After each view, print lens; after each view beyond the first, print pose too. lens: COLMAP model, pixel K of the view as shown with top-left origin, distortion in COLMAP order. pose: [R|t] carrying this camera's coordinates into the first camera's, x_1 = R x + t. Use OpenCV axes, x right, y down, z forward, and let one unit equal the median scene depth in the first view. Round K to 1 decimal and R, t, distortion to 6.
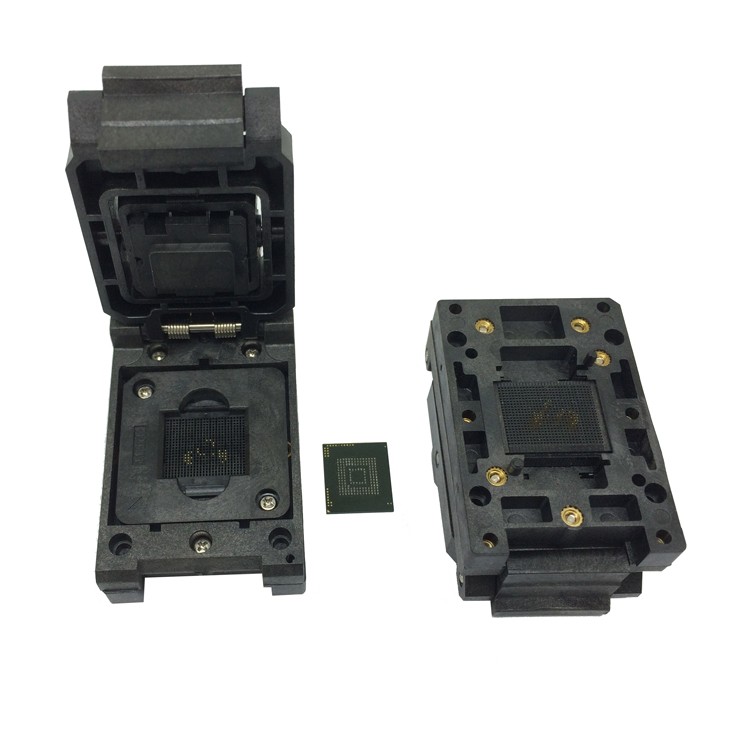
lens RADIAL K [[1388.9, 0, 375.0], [0, 1388.9, 375.0], [0, 0, 1]] dist [-0.003297, 0.315186]
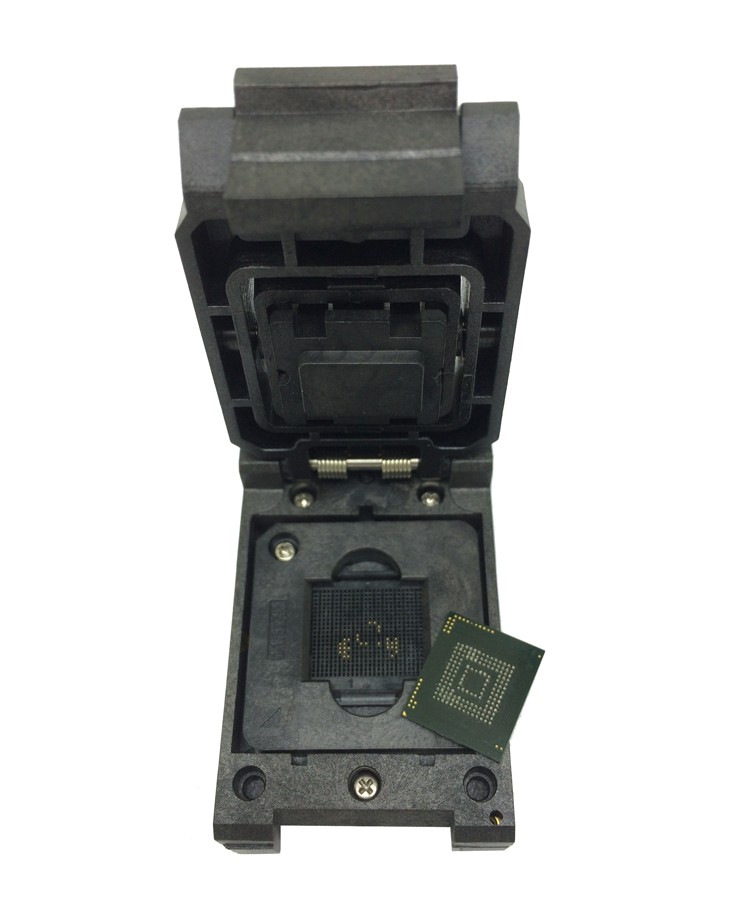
lens RADIAL K [[1162.2, 0, 375.2], [0, 1162.2, 485.9], [0, 0, 1]] dist [-0.001174, -0.018294]
pose [[0.997311, 0.022477, -0.069760, -0.083579], [-0.019858, 0.999080, 0.038010, -0.050081], [0.070550, -0.036522, 0.996839, 0.432534]]
